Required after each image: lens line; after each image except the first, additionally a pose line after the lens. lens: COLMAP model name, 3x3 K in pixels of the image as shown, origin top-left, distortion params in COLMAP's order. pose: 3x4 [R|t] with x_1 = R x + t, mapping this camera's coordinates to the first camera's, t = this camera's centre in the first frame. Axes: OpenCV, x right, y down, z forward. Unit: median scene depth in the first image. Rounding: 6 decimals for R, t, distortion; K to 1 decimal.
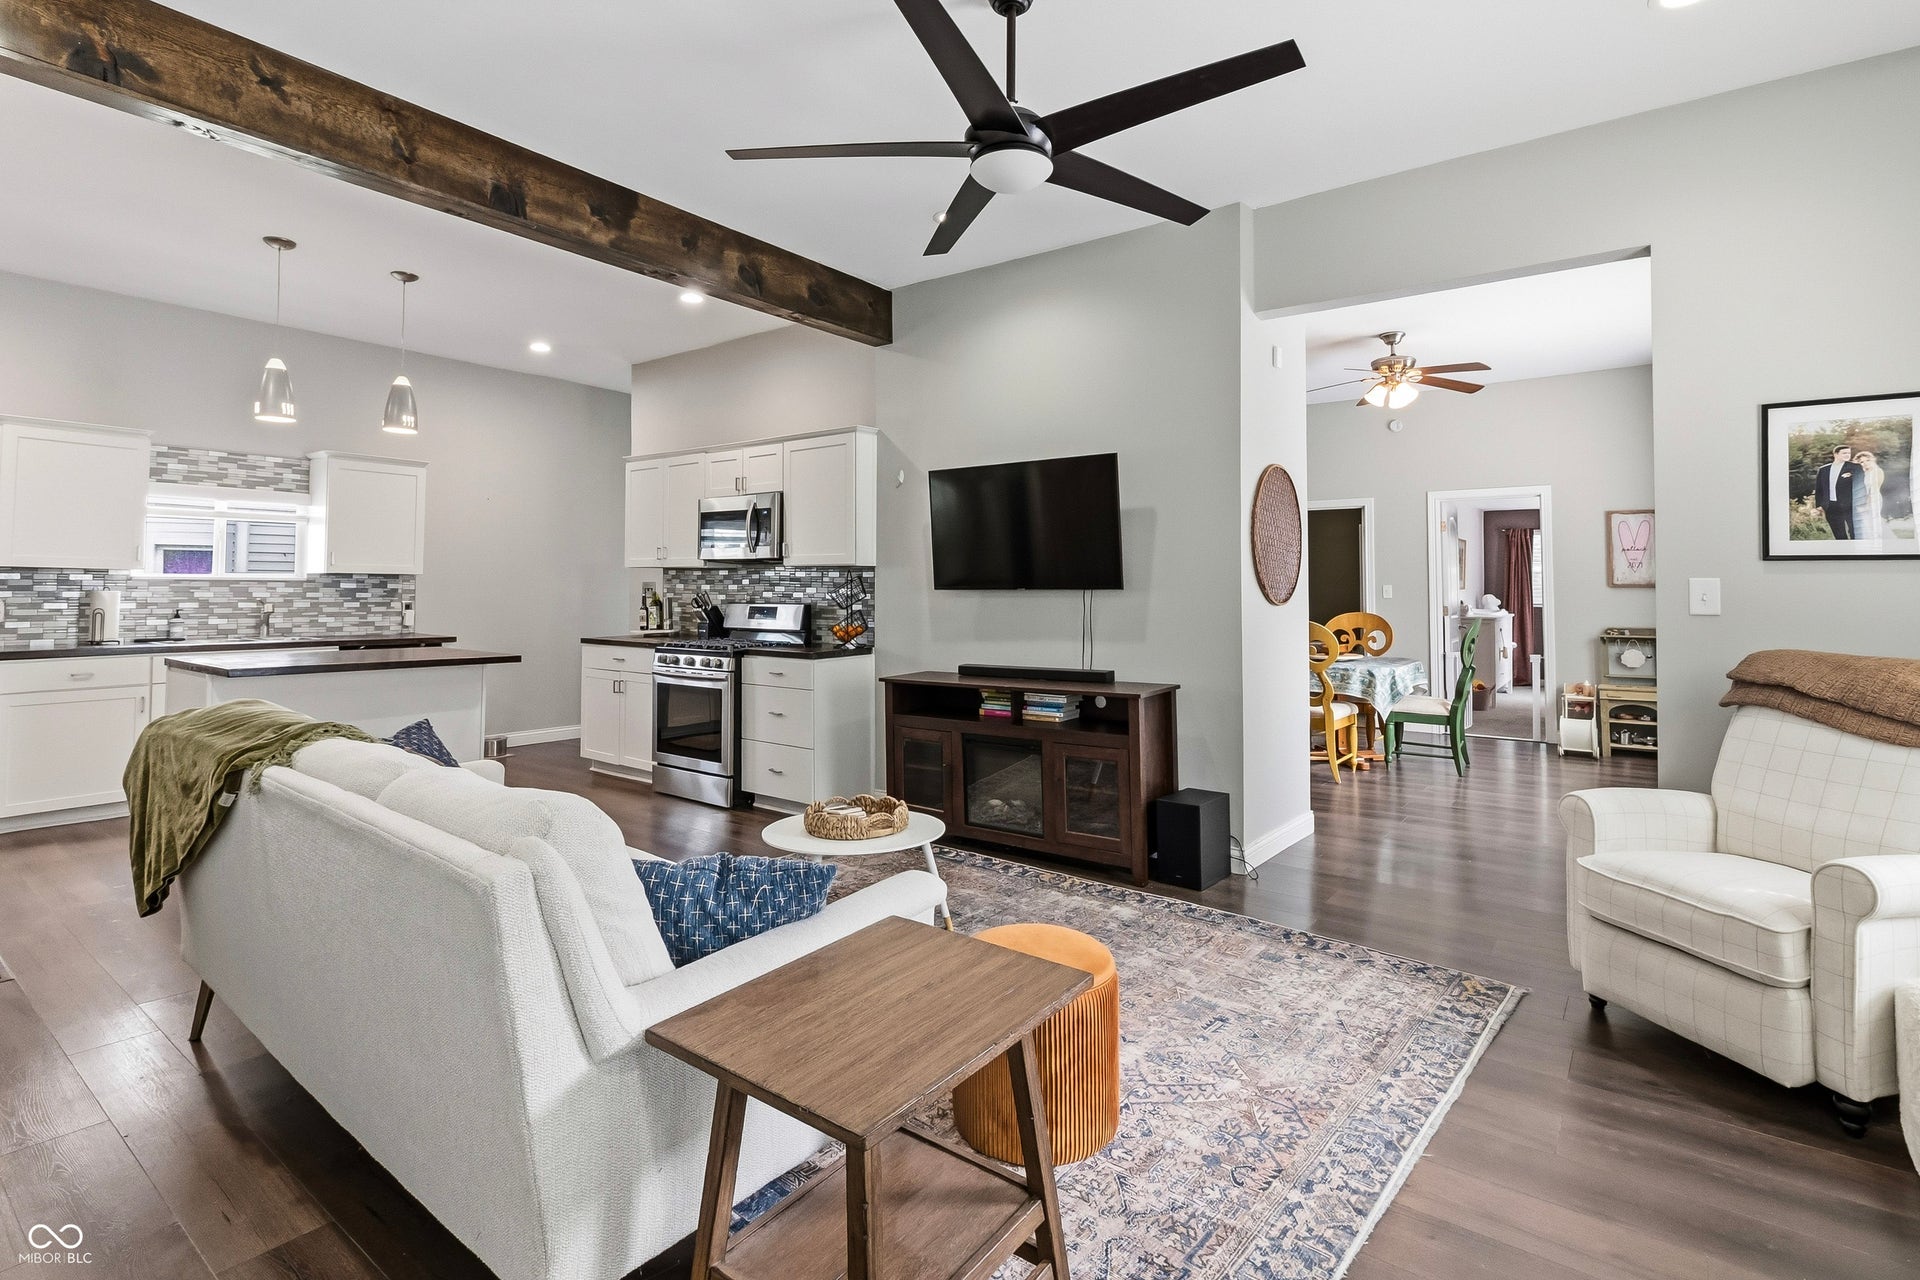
lens RADIAL K [[921.4, 0, 956.3], [0, 921.4, 556.0], [0, 0, 1]] dist [-0.002713, -0.000396]
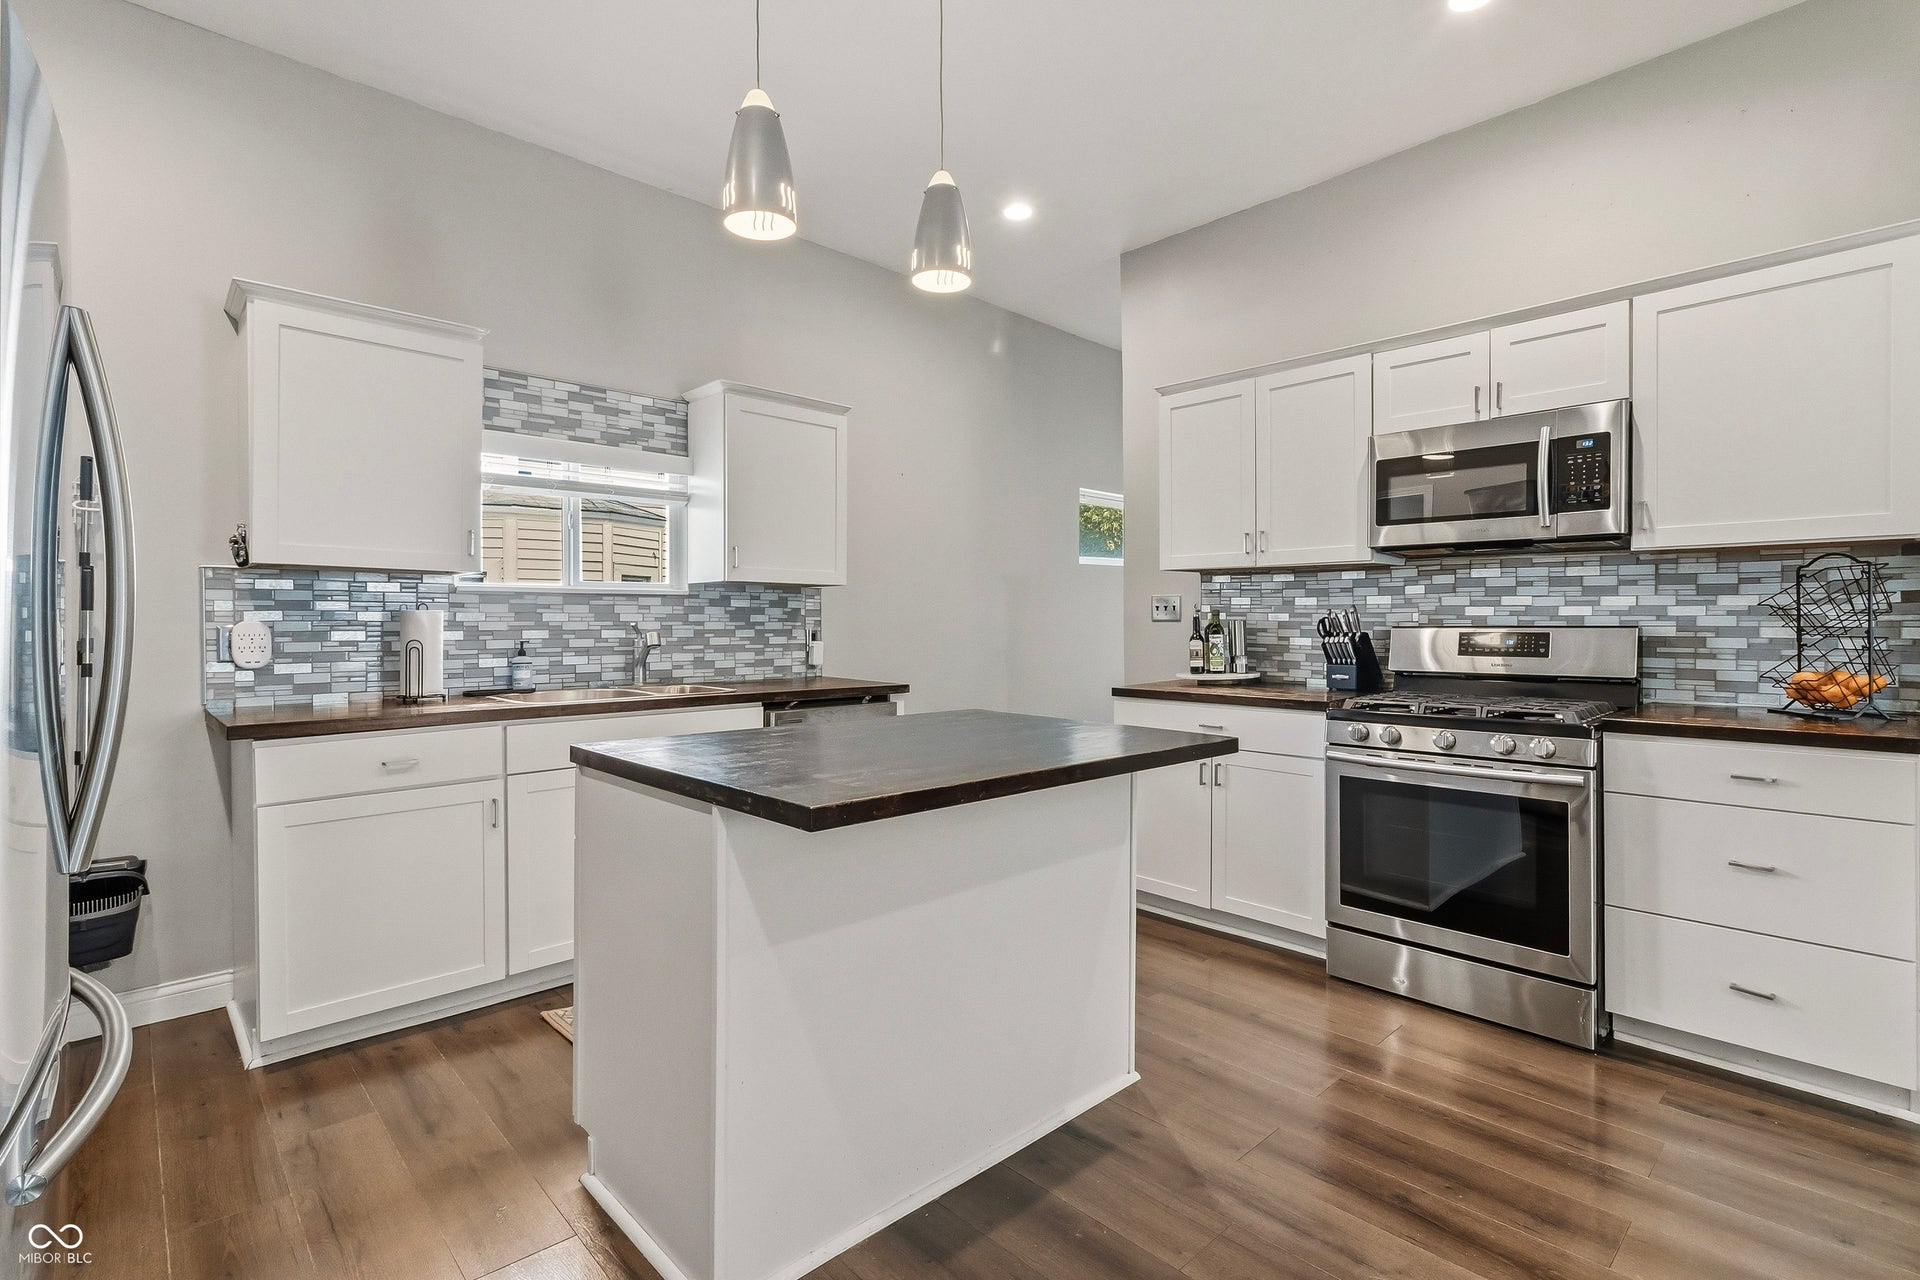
lens RADIAL K [[932.3, 0, 957.6], [0, 932.3, 618.2], [0, 0, 1]] dist [0.014749, -0.000451]
pose [[0.986732, -0.006142, -0.162240, -0.436202], [0.011833, 0.999347, 0.034139, 0.023731], [0.161925, -0.035606, 0.986161, 0.412981]]
